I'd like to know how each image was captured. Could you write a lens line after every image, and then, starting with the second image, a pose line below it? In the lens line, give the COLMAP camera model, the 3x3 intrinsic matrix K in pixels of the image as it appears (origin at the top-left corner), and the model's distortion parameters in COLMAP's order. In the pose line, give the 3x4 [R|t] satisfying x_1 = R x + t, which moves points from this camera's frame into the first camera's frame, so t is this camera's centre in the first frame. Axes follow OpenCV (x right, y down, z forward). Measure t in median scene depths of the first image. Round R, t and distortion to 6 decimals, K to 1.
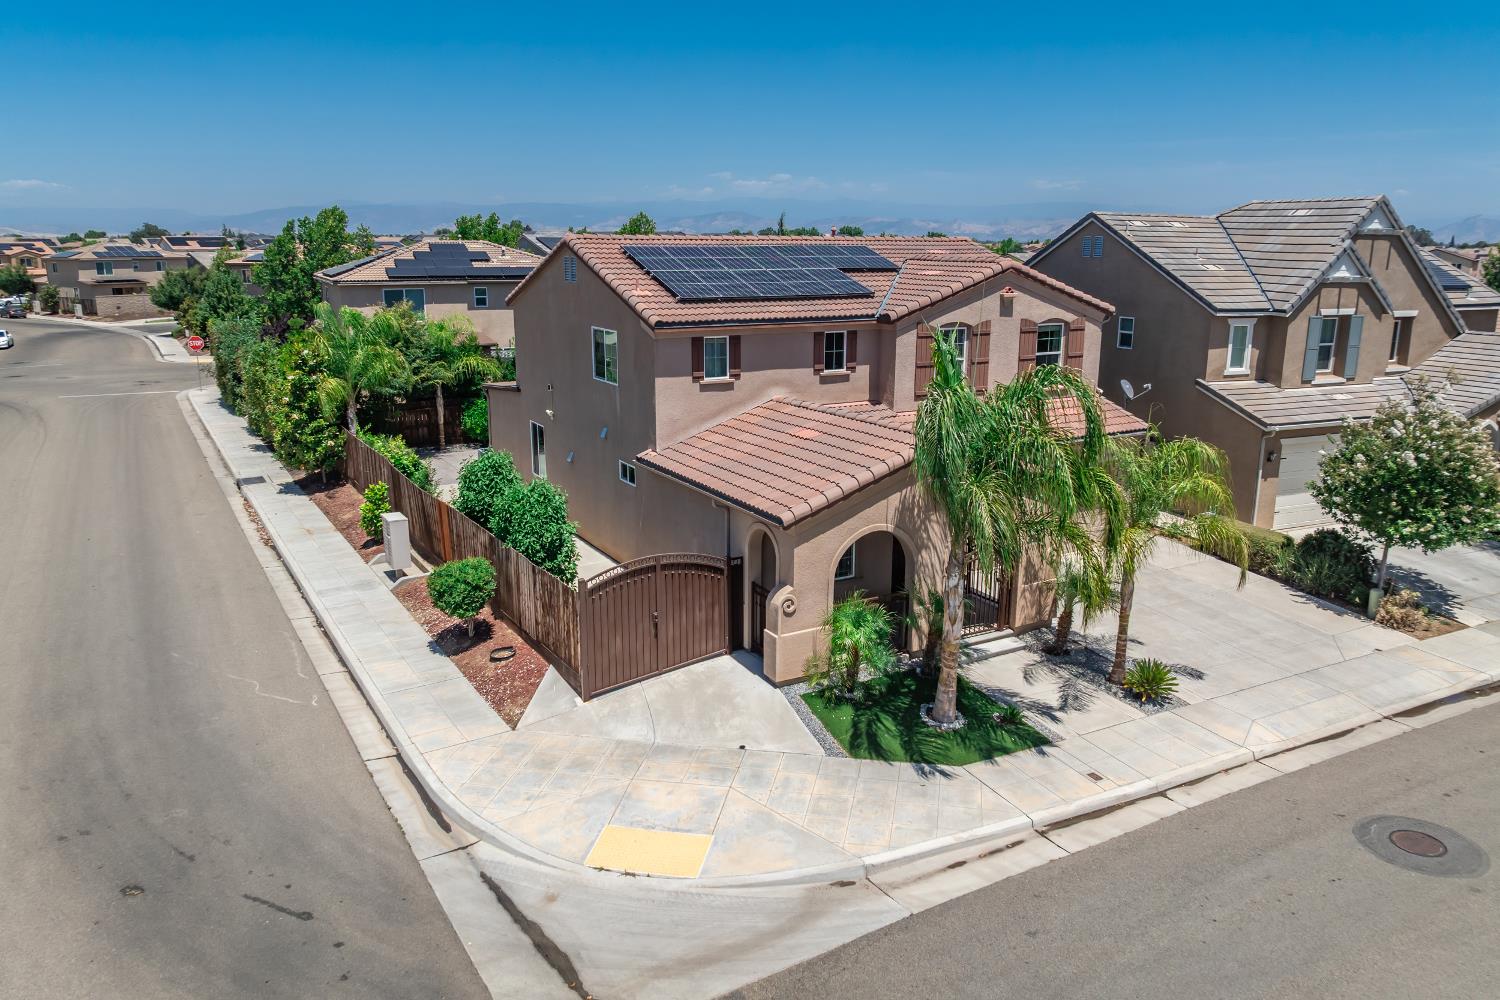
lens RADIAL K [[1058.1, 0, 753.5], [0, 1058.1, 497.7], [0, 0, 1]] dist [-0.047345, 0.018185]
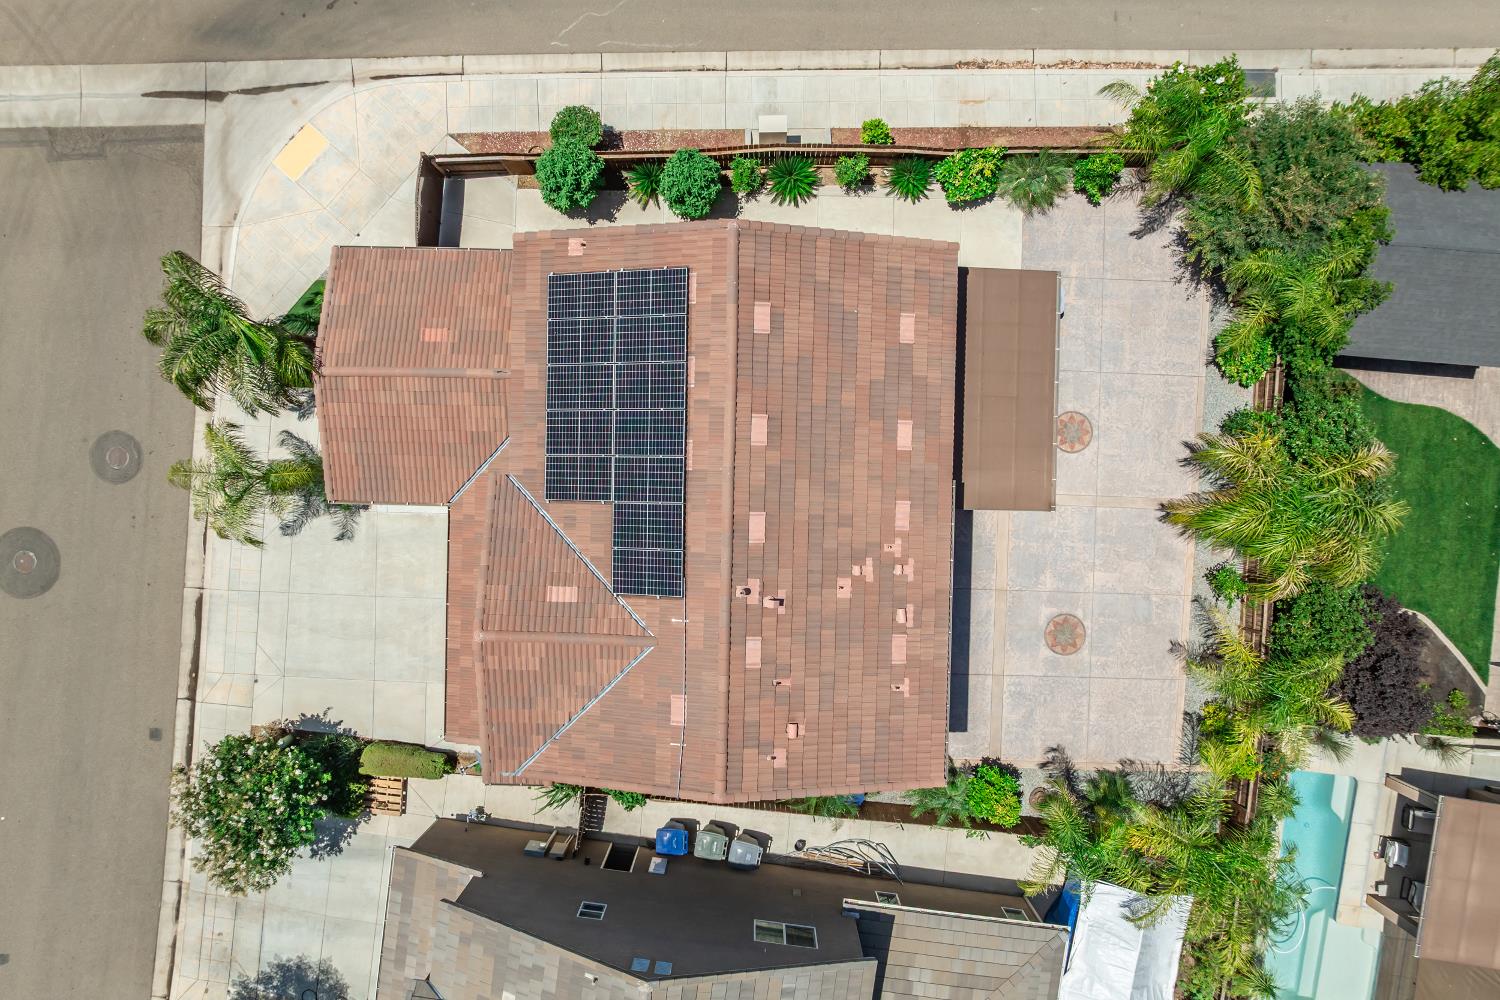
lens RADIAL K [[1058.1, 0, 750.6], [0, 1058.1, 507.7], [0, 0, 1]] dist [-0.047345, 0.018185]
pose [[-0.515528, 0.856739, 0.015139, 0.011692], [-0.191308, -0.132302, 0.972573, -1.308418], [0.835244, 0.498492, 0.232106, 1.058749]]
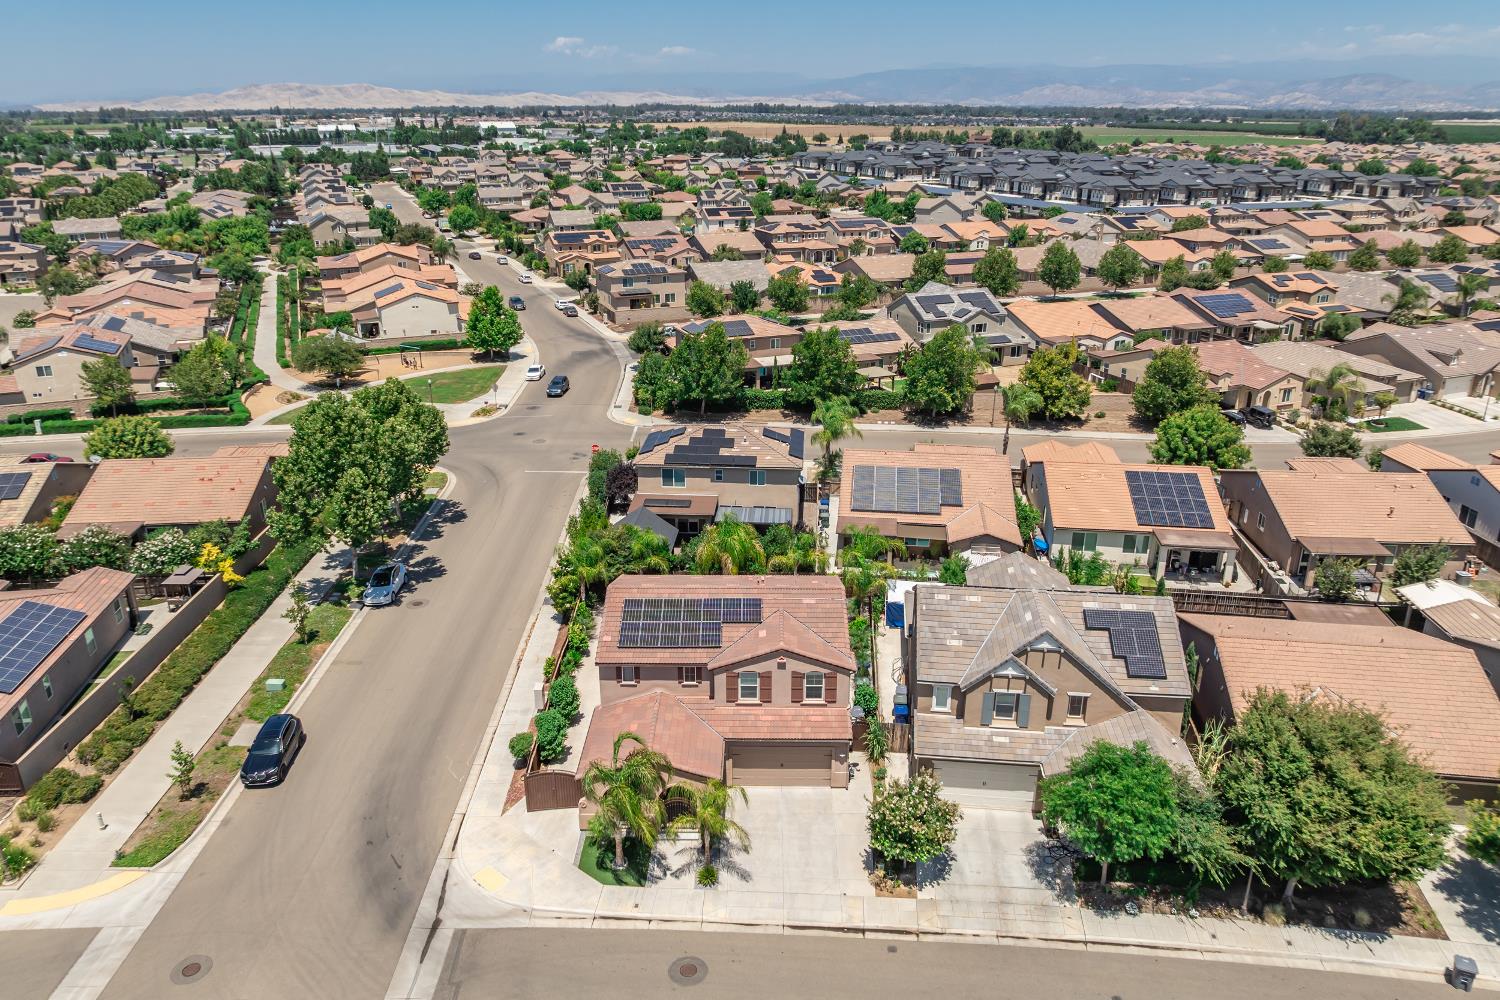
lens RADIAL K [[1058.1, 0, 750.2], [0, 1058.1, 494.8], [0, 0, 1]] dist [-0.047345, 0.018185]
pose [[0.863532, 0.170913, -0.474449, 1.247299], [-0.114155, 0.982645, 0.146211, -0.903793], [0.491204, -0.072097, 0.868056, -0.863004]]
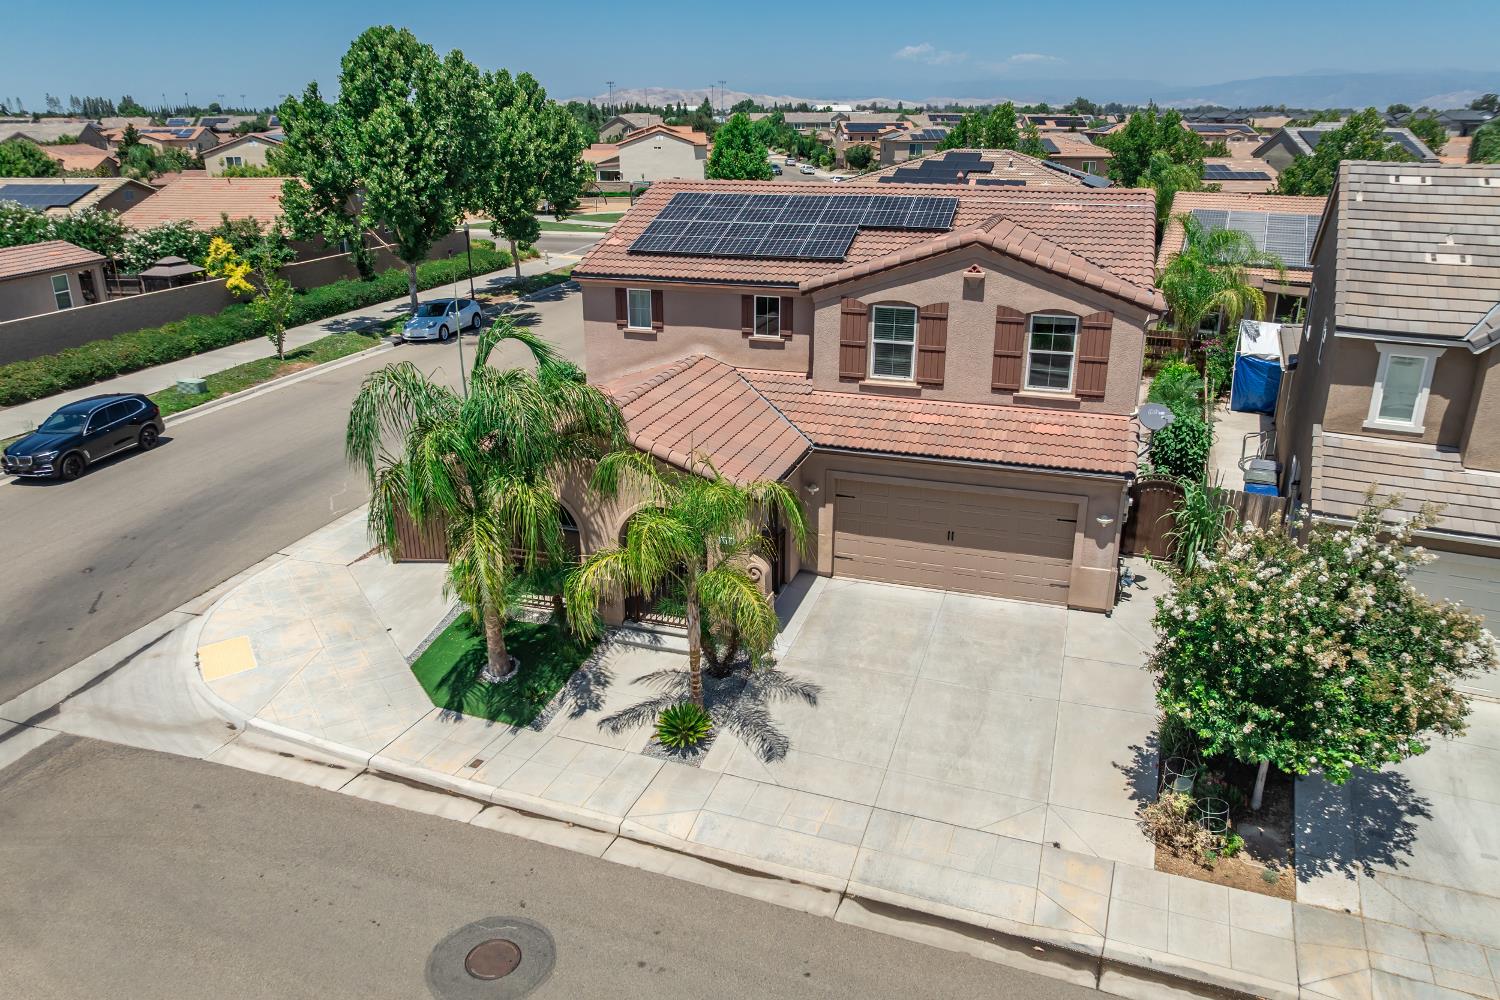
lens RADIAL K [[1058.1, 0, 748.7], [0, 1058.1, 495.9], [0, 0, 1]] dist [-0.047345, 0.018185]
pose [[0.670732, 0.249217, -0.698577, 0.848917], [-0.170003, 0.968441, 0.182264, -0.165774], [0.721954, -0.003490, 0.691932, 0.343395]]
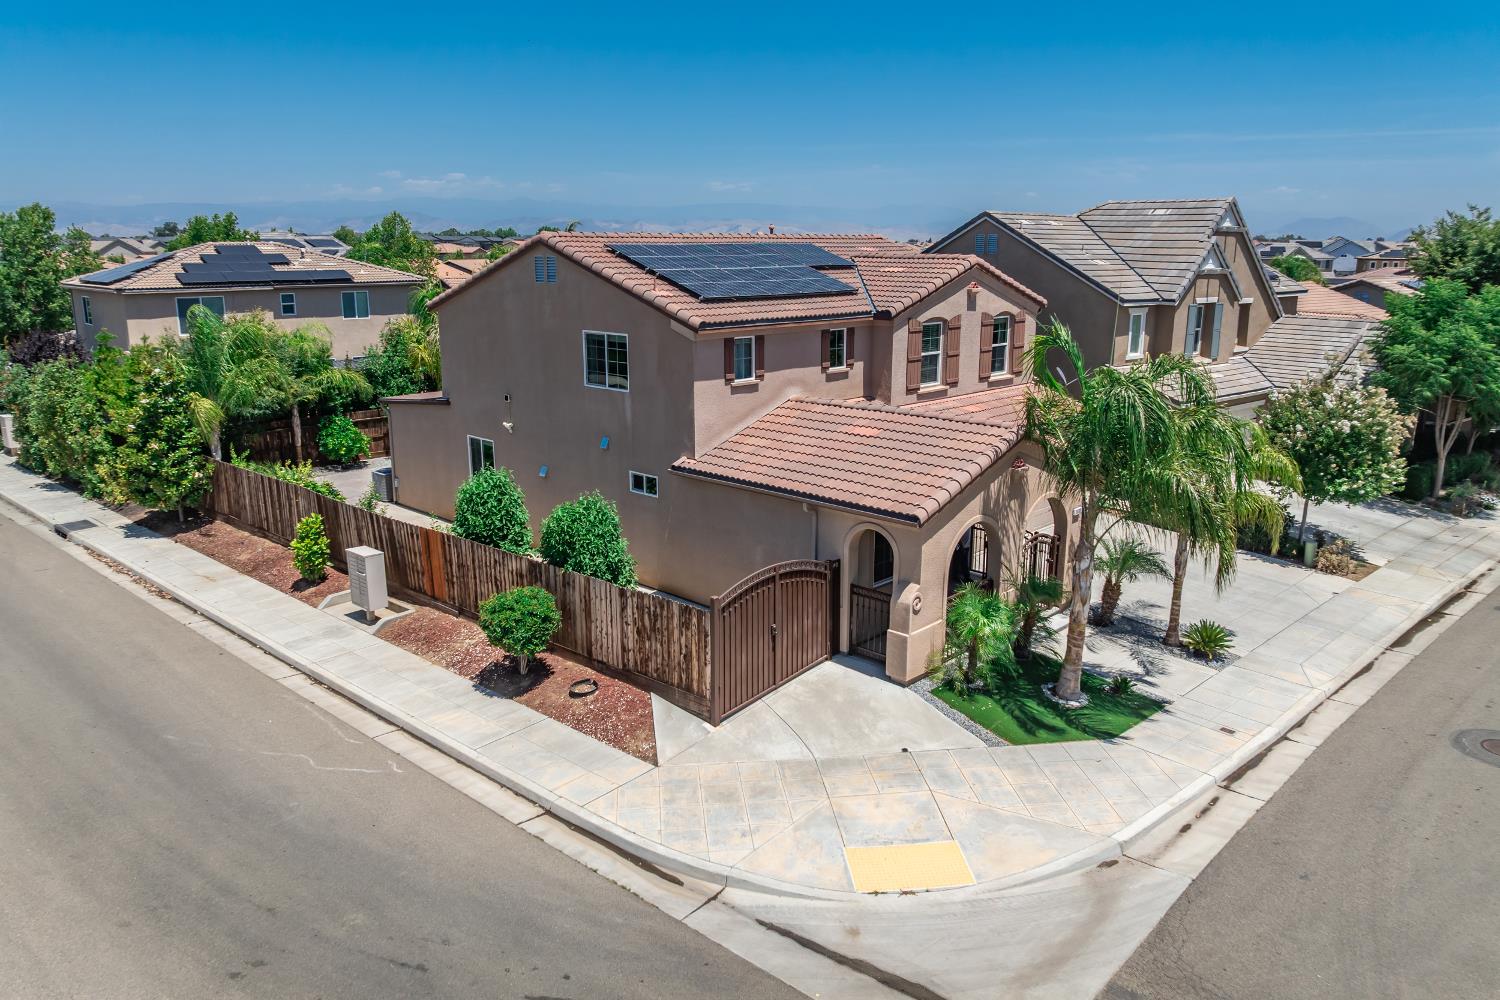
lens RADIAL K [[1058.1, 0, 754.9], [0, 1058.1, 497.2], [0, 0, 1]] dist [-0.047345, 0.018185]
pose [[0.957589, -0.069953, 0.279519, -0.310919], [0.070101, 0.997495, 0.009478, -0.014490], [-0.279482, 0.010518, 0.960093, 0.068602]]
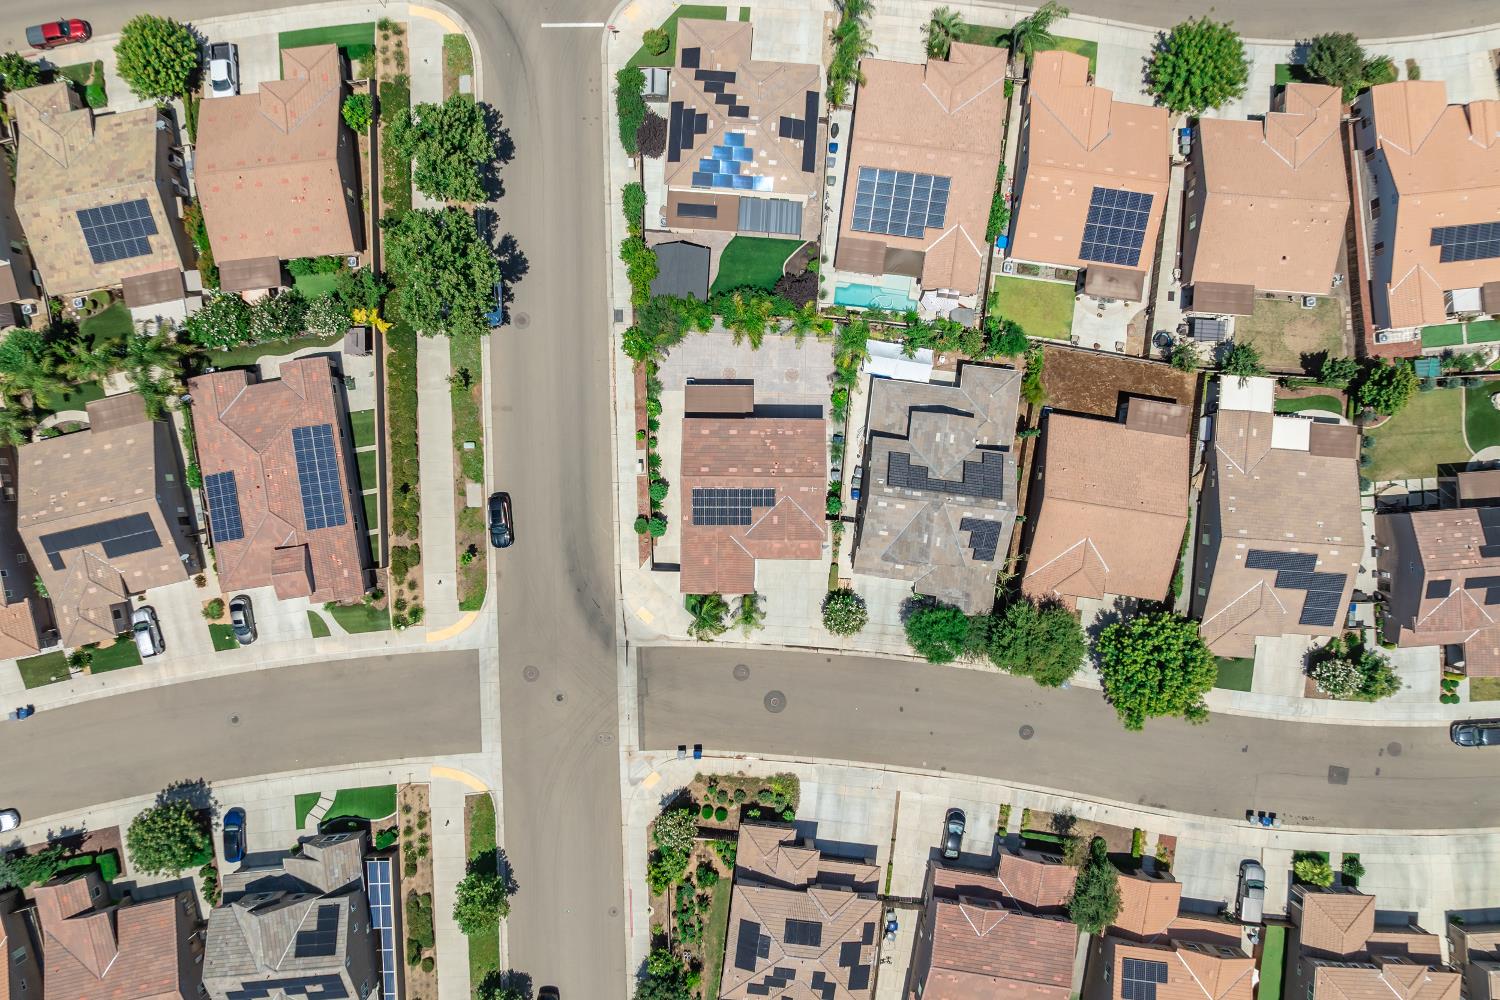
lens RADIAL K [[1058.1, 0, 753.3], [0, 1058.1, 489.4], [0, 0, 1]] dist [-0.047345, 0.018185]
pose [[0.864905, 0.501867, 0.008327, 0.027351], [-0.114763, 0.181574, 0.976658, -4.303161], [0.488640, -0.845672, 0.214640, 0.361501]]
